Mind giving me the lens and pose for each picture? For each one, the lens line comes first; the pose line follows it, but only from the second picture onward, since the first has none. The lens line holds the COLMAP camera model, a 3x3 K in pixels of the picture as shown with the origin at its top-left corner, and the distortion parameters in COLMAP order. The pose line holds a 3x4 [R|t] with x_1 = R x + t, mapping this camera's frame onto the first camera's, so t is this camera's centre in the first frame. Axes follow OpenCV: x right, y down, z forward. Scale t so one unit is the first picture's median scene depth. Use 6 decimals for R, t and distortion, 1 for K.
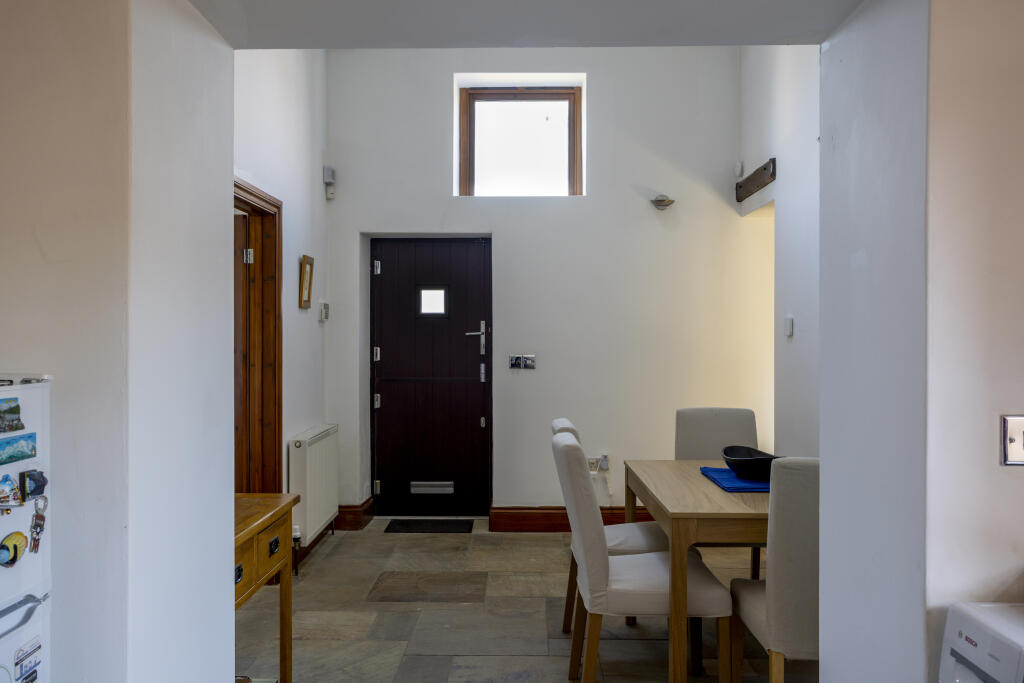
lens RADIAL K [[866.2, 0, 512.0], [0, 866.2, 341.5], [0, 0, 1]] dist [-0.002107, -0.000508]
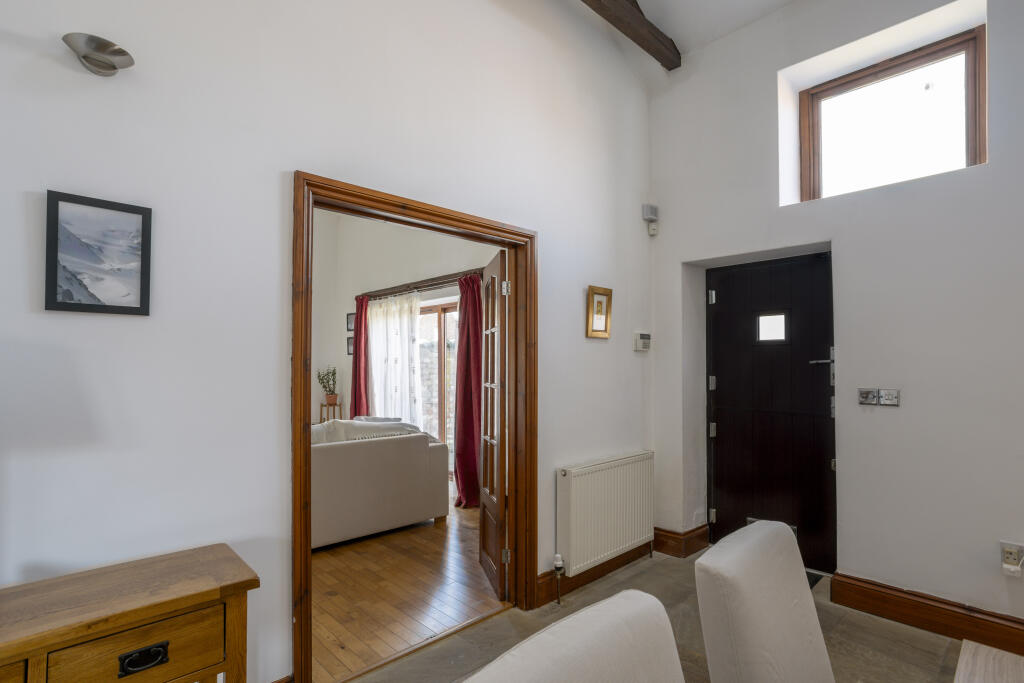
lens RADIAL K [[494.5, 0, 507.3], [0, 494.5, 358.7], [0, 0, 1]] dist [-0.064370, 0.029277]
pose [[0.679087, -0.013560, -0.733933, 0.103135], [-0.003786, 0.999751, -0.021975, -0.000172], [0.734048, 0.017701, 0.678866, 0.457822]]
